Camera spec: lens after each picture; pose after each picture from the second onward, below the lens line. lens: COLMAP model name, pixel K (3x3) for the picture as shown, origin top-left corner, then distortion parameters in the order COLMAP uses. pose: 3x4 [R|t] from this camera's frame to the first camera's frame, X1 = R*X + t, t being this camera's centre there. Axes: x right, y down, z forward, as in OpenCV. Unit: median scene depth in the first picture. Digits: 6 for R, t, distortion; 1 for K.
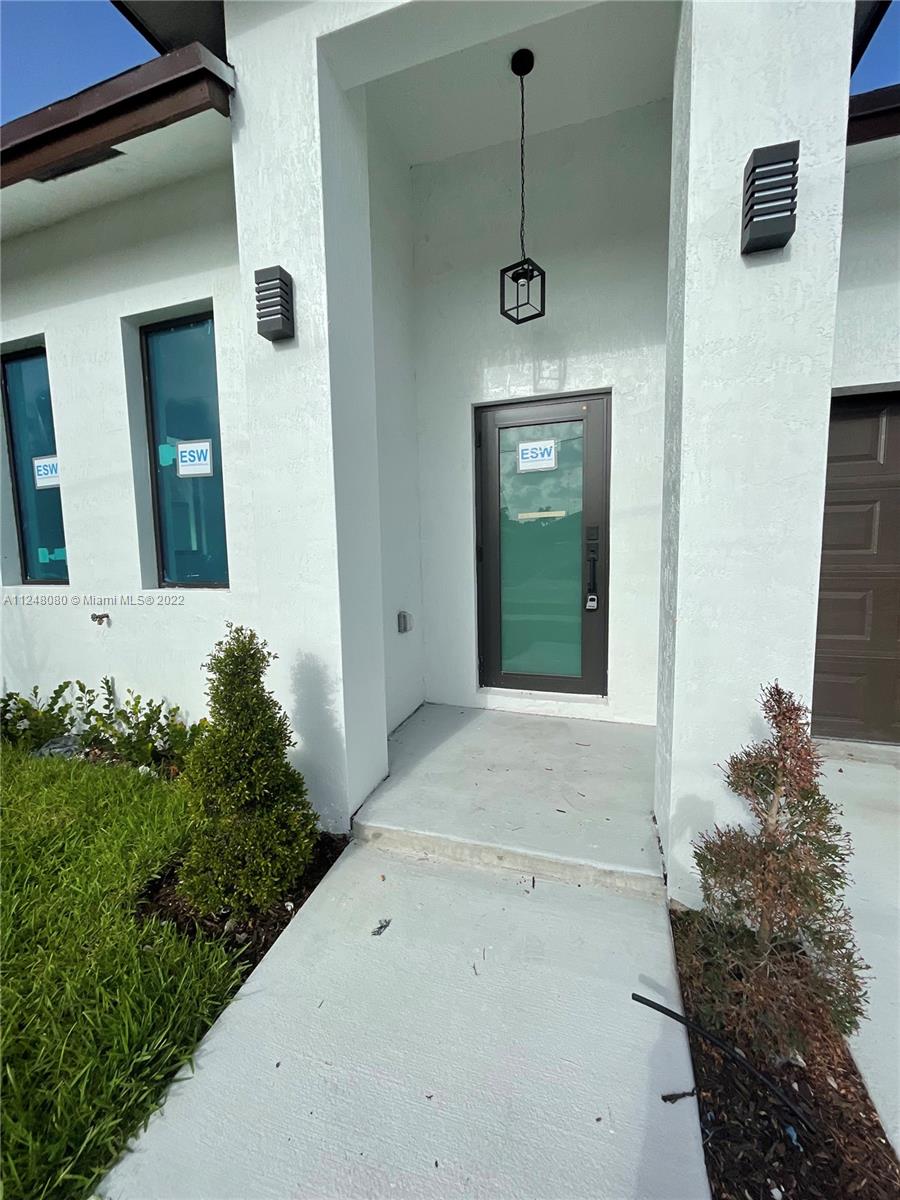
lens RADIAL K [[484.9, 0, 443.1], [0, 484.9, 604.4], [0, 0, 1]] dist [-0.003115, 0.000022]
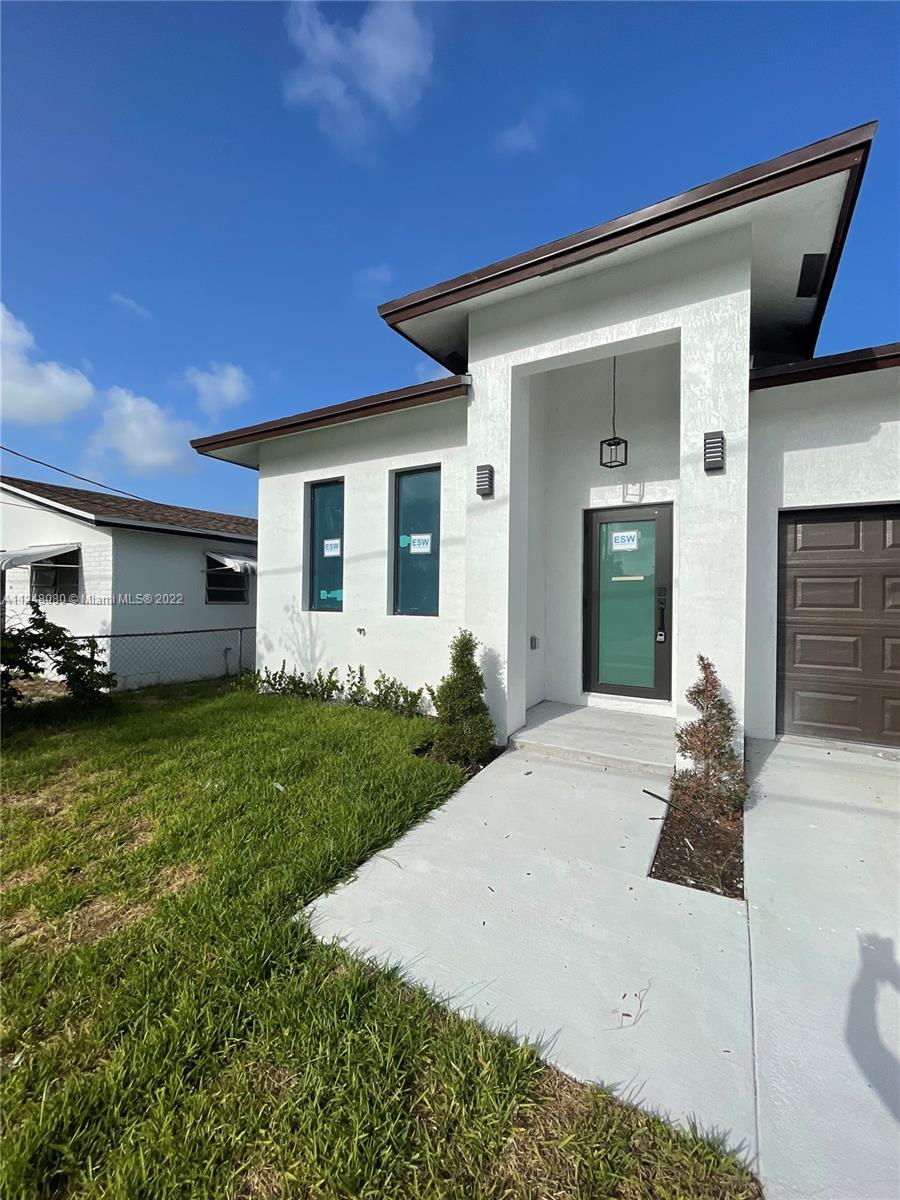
lens RADIAL K [[494.5, 0, 445.0], [0, 494.5, 597.7], [0, 0, 1]] dist [-0.008683, 0.000521]
pose [[0.975677, 0.032607, -0.216773, -0.023563], [-0.058371, 0.991818, -0.113534, 0.103369], [0.211297, 0.123426, 0.969598, -0.758560]]
